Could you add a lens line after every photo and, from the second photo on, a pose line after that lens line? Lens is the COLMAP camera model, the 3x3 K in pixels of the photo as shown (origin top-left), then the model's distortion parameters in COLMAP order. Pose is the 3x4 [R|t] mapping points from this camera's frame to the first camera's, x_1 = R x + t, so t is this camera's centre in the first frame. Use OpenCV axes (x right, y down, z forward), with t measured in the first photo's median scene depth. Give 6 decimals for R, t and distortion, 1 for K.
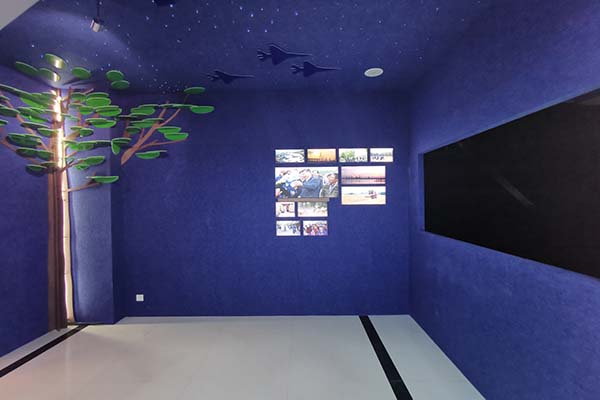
lens RADIAL K [[277.0, 0, 300.9], [0, 277.0, 199.8], [0, 0, 1]] dist [0.005597, 0.001969]
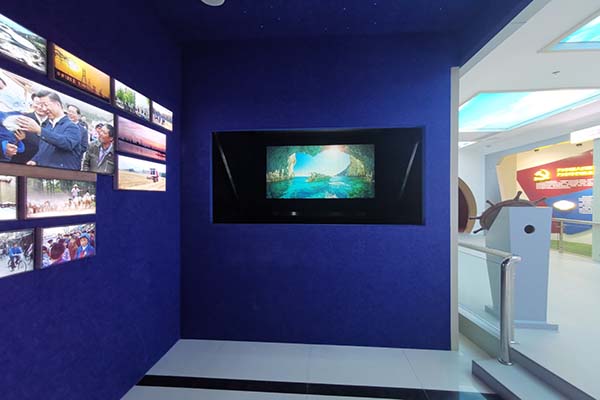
lens RADIAL K [[277.0, 0, 300.0], [0, 277.0, 200.9], [0, 0, 1]] dist [0.005597, 0.001969]
pose [[0.048175, -0.000554, 0.998839, -0.351789], [0.004892, 0.999988, 0.000319, 0.040117], [-0.998827, 0.004871, 0.048177, 0.636201]]
